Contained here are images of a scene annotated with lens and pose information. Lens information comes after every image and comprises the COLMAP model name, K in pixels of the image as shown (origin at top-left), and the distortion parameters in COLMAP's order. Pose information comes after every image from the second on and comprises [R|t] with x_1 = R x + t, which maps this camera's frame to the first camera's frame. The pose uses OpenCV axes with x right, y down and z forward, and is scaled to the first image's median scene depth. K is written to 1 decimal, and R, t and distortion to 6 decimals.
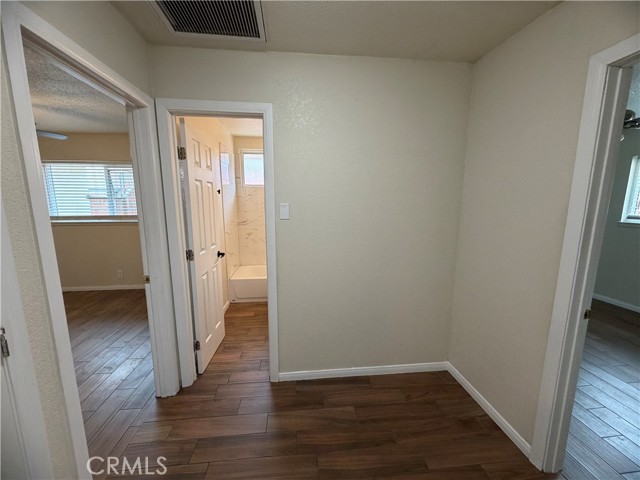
lens RADIAL K [[255.3, 0, 320.0], [0, 255.3, 240.0], [0, 0, 1]] dist [0.002190, 0.000205]
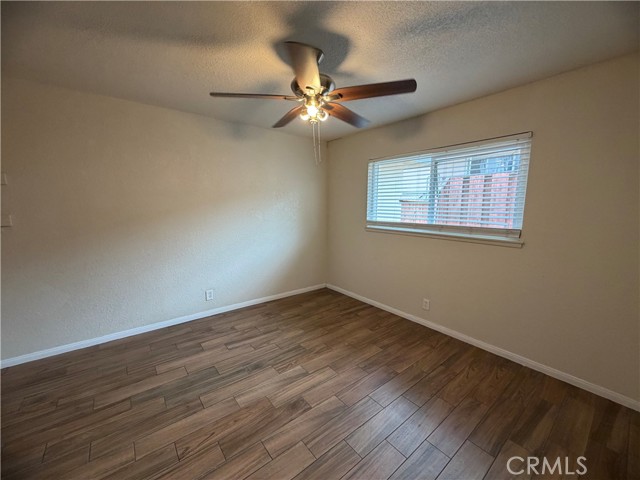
lens RADIAL K [[255.3, 0, 320.0], [0, 255.3, 240.0], [0, 0, 1]] dist [0.002190, 0.000205]
pose [[0.538839, 0.112827, -0.834819, -0.366317], [-0.147104, 0.988366, 0.038630, -0.032936], [0.829465, 0.101990, 0.549168, 0.340758]]
